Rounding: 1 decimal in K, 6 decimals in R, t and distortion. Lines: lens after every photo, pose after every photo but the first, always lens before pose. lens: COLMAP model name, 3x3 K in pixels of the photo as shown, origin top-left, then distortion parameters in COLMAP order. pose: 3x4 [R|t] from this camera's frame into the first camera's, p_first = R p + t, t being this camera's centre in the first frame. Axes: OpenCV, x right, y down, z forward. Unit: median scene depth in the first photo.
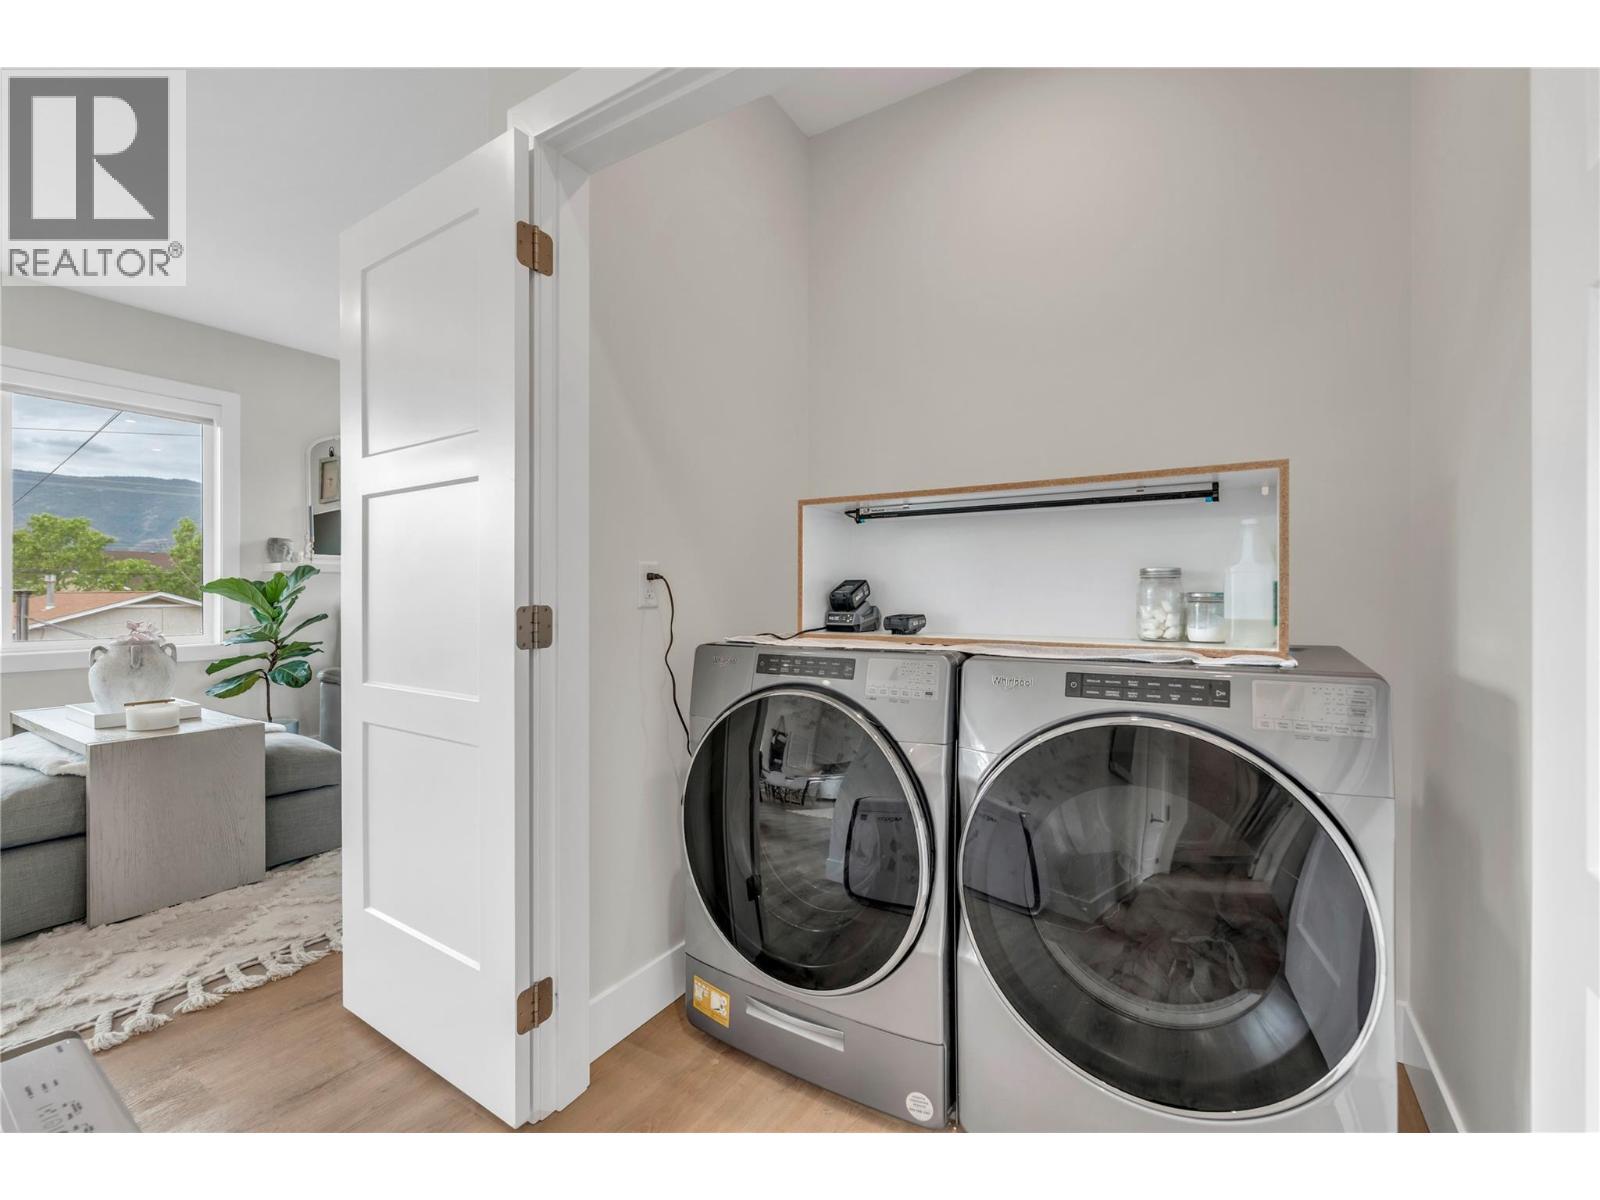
lens RADIAL K [[698.2, 0, 802.6], [0, 698.2, 594.9], [0, 0, 1]] dist [-0.004000, -0.000019]
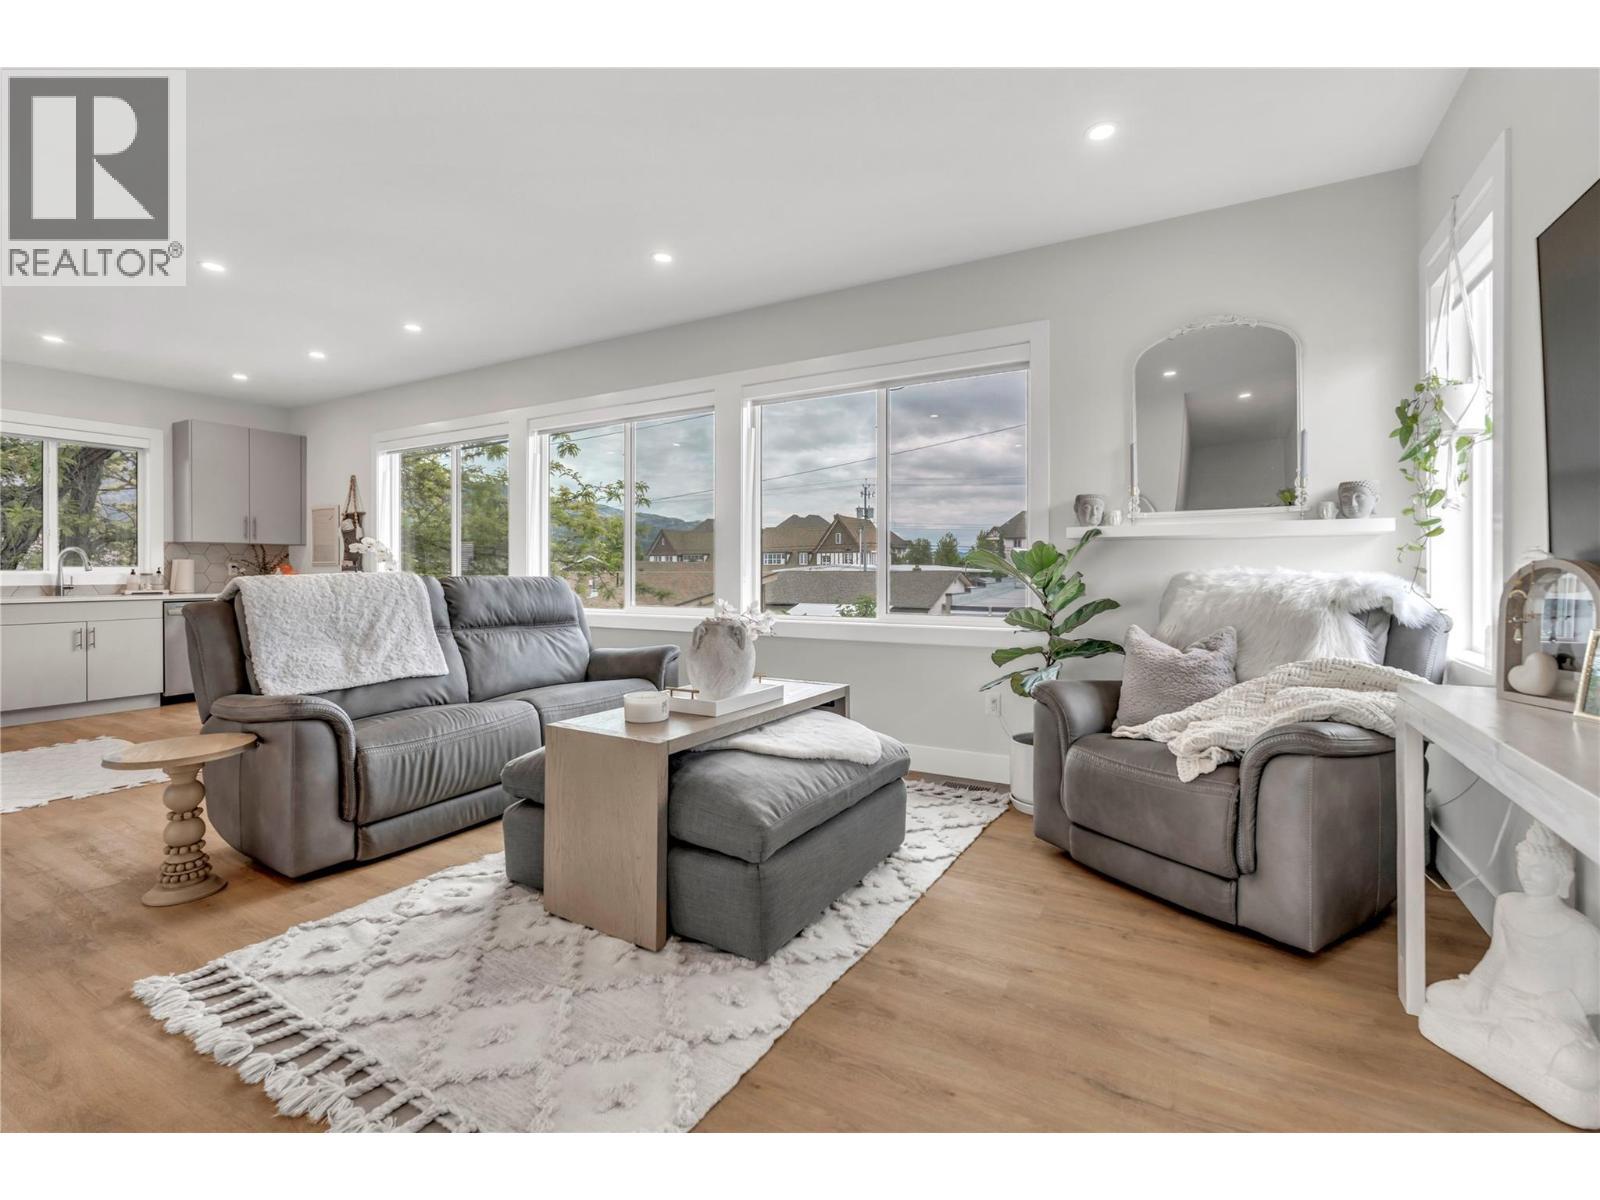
lens RADIAL K [[698.2, 0, 815.5], [0, 698.2, 568.6], [0, 0, 1]] dist [-0.004000, -0.000019]
pose [[0.037896, -0.001890, -0.999280, -0.009555], [-0.000070, 0.999998, -0.001894, -0.001459], [0.999282, 0.000142, 0.037896, 0.743944]]
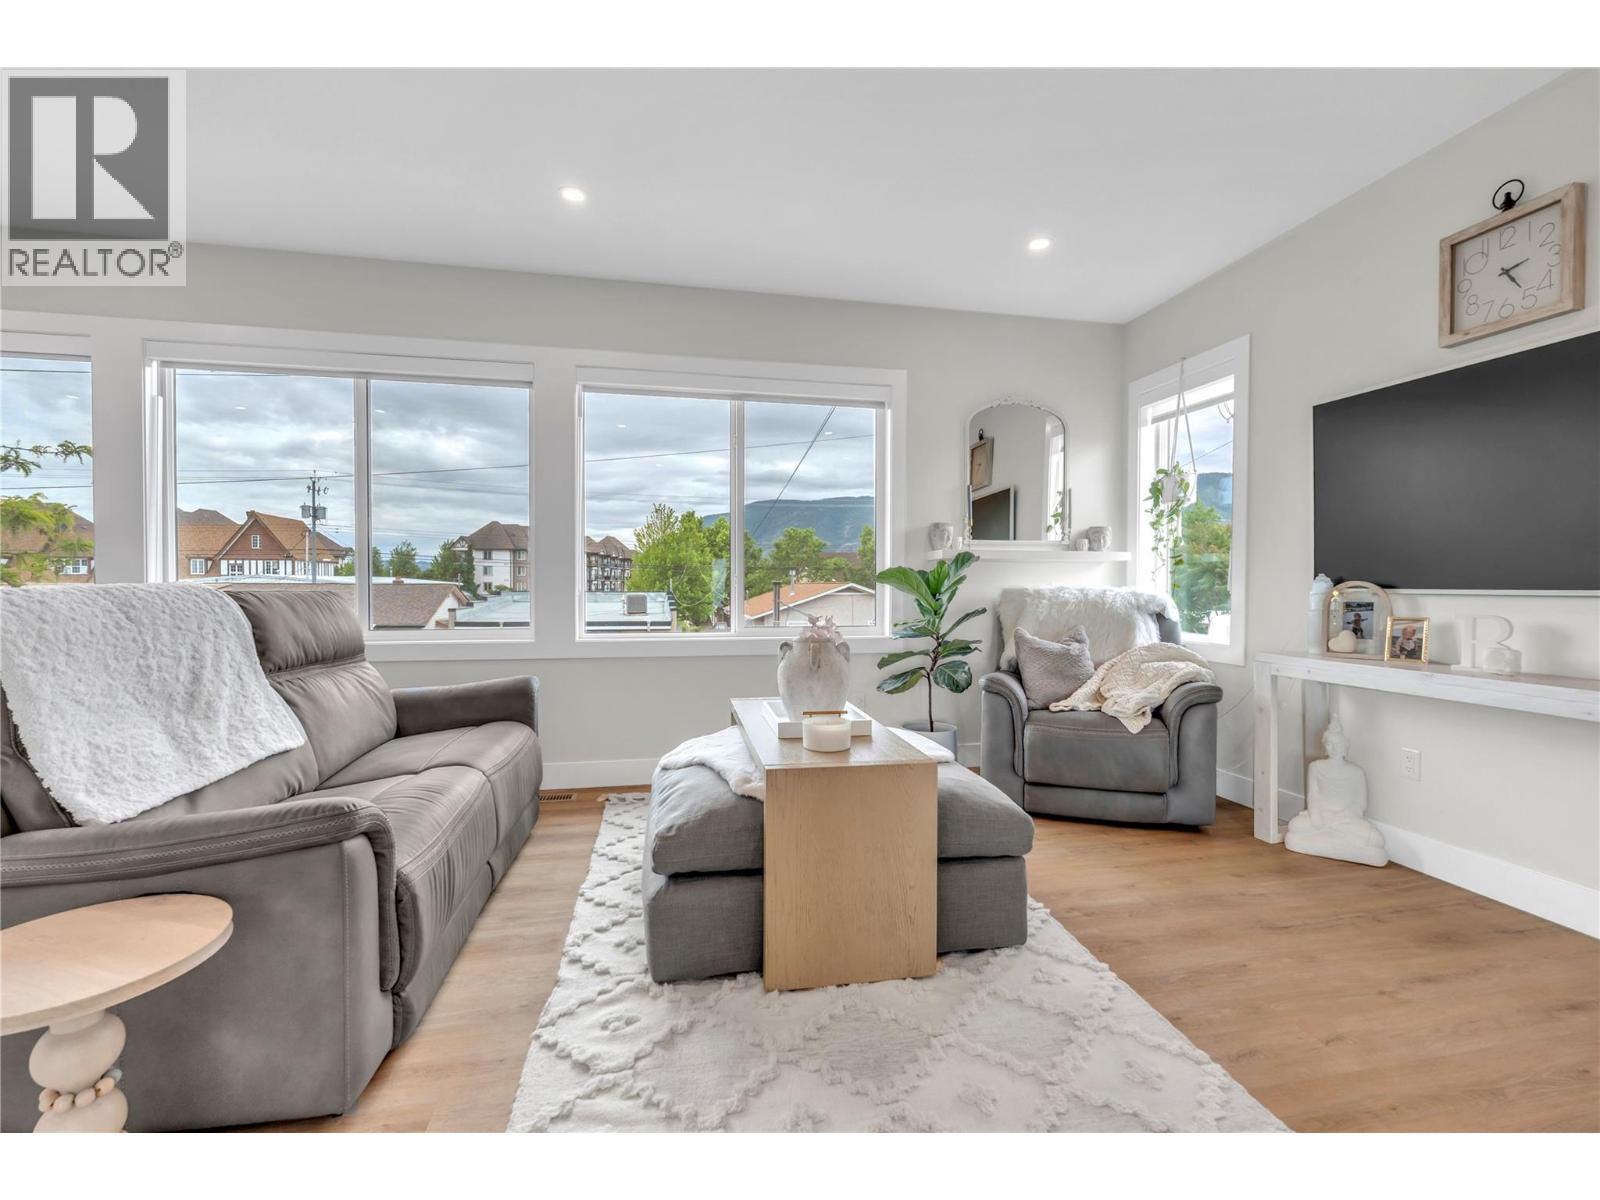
lens RADIAL K [[698.2, 0, 790.9], [0, 698.2, 596.7], [0, 0, 1]] dist [-0.004000, -0.000019]
pose [[0.672264, 0.016459, -0.740128, -0.221004], [-0.005545, 0.999837, 0.017198, -0.000161], [0.740291, -0.007457, 0.672246, 0.259171]]
